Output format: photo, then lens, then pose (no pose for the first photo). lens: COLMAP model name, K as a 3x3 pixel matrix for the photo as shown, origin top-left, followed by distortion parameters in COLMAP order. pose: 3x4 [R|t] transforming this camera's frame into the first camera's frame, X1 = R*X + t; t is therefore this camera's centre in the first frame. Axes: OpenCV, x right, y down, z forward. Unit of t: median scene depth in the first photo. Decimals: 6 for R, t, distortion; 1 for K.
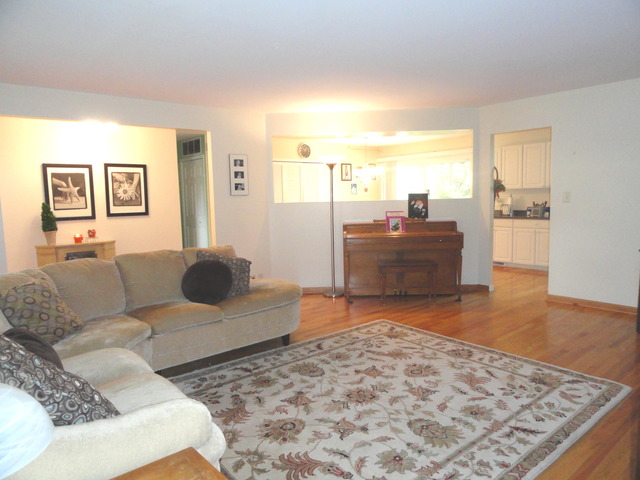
lens RADIAL K [[450.4, 0, 321.1], [0, 450.4, 242.3], [0, 0, 1]] dist [-0.005491, 0.001868]
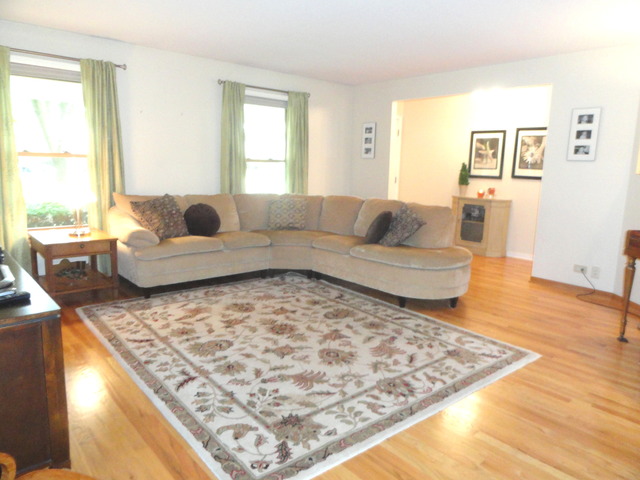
lens RADIAL K [[450.4, 0, 321.0], [0, 450.4, 237.1], [0, 0, 1]] dist [-0.005491, 0.001868]
pose [[-0.000176, 0.189049, -0.981968, 0.895406], [-0.129697, 0.973669, 0.187474, -0.090577], [0.991554, 0.127392, 0.024347, 0.787191]]
